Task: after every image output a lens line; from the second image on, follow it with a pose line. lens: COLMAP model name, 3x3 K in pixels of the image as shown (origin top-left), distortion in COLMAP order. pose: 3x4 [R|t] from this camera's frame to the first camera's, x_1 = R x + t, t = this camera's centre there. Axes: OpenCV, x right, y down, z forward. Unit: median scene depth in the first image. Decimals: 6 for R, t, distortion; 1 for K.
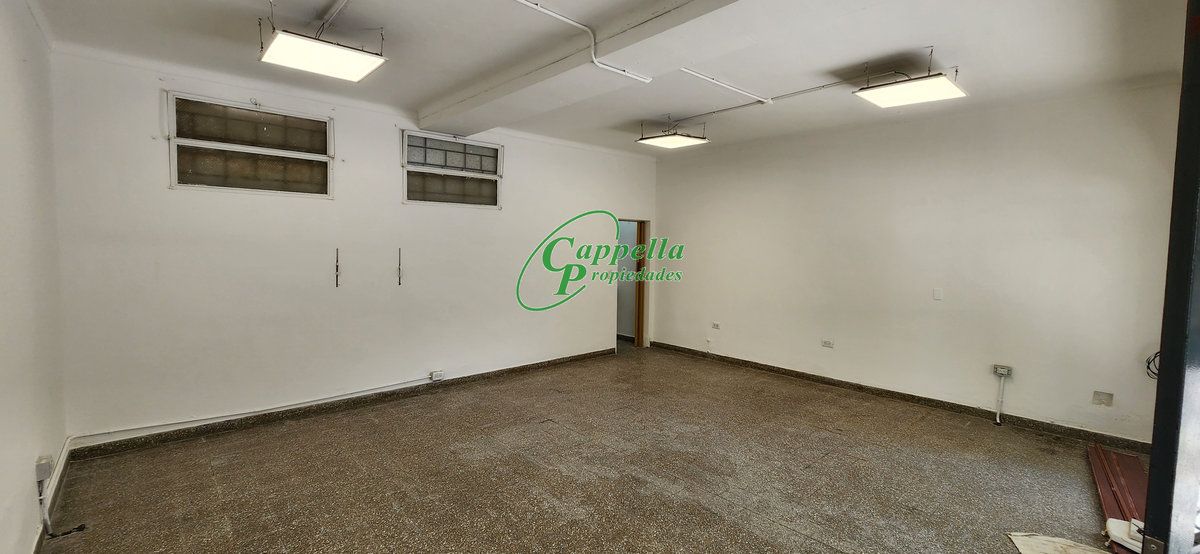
lens RADIAL K [[487.9, 0, 596.4], [0, 487.9, 277.2], [0, 0, 1]] dist [0.001715, -0.000172]
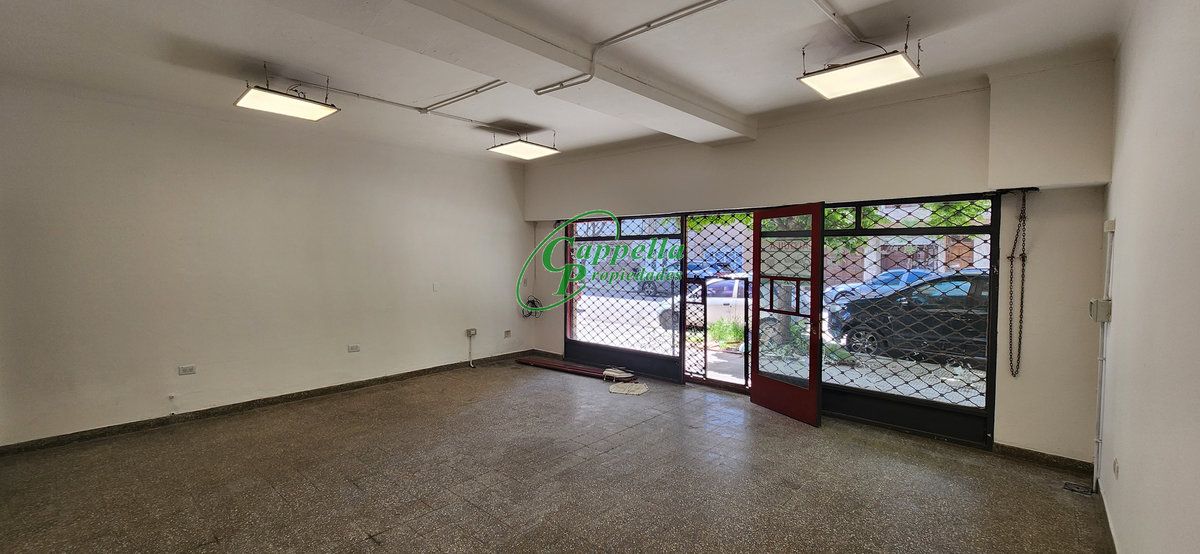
lens RADIAL K [[487.9, 0, 595.9], [0, 487.9, 270.1], [0, 0, 1]] dist [0.001715, -0.000172]
pose [[-0.093485, -0.047581, 0.994483, -0.731295], [0.062196, 0.996627, 0.053530, -0.060508], [-0.993676, 0.066857, -0.090210, 0.761793]]
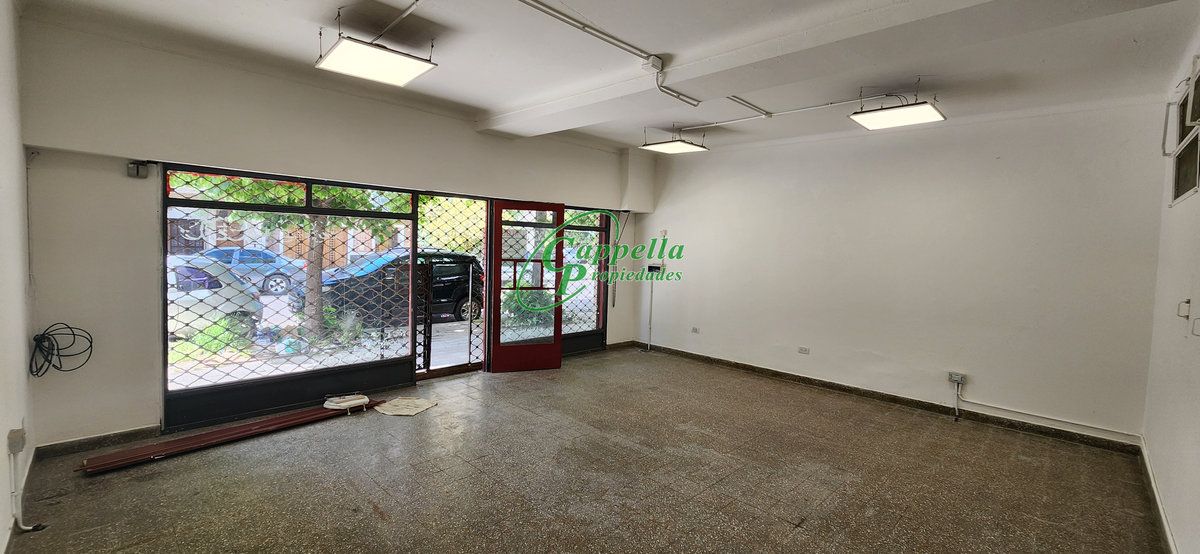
lens RADIAL K [[487.9, 0, 595.8], [0, 487.9, 274.5], [0, 0, 1]] dist [0.001715, -0.000172]
pose [[-0.997810, -0.044416, -0.049010, 0.216696], [-0.050473, 0.990200, 0.130214, -0.104367], [0.042746, 0.132403, -0.990274, 1.601613]]
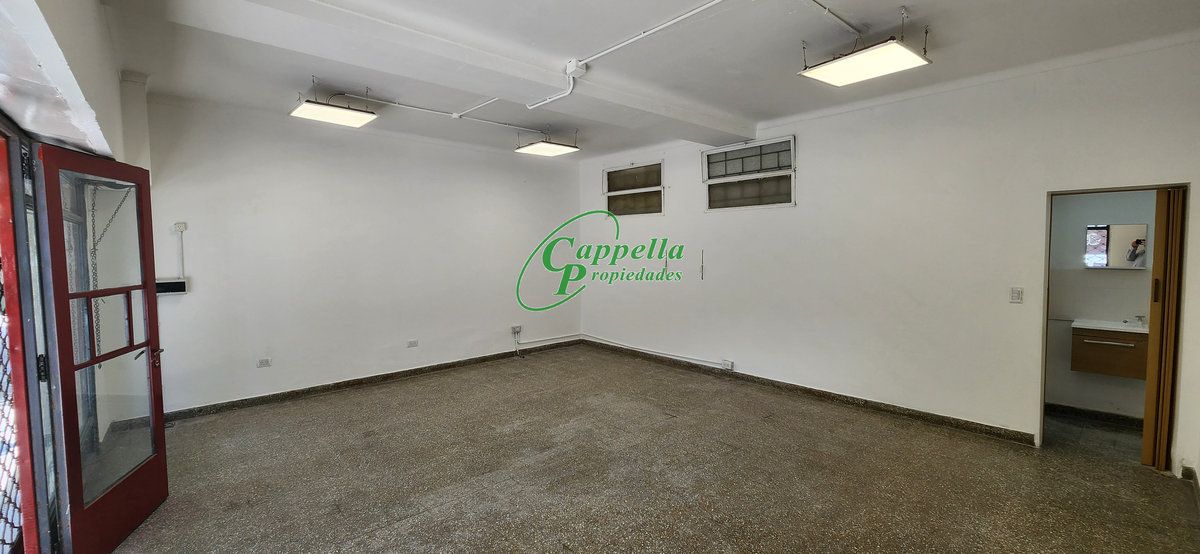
lens RADIAL K [[487.9, 0, 590.6], [0, 487.9, 274.8], [0, 0, 1]] dist [0.001715, -0.000172]
pose [[-0.015818, 0.045801, -0.998825, 0.926564], [-0.060591, 0.997071, 0.046680, -0.040437], [0.998037, 0.061259, -0.012996, 0.832876]]
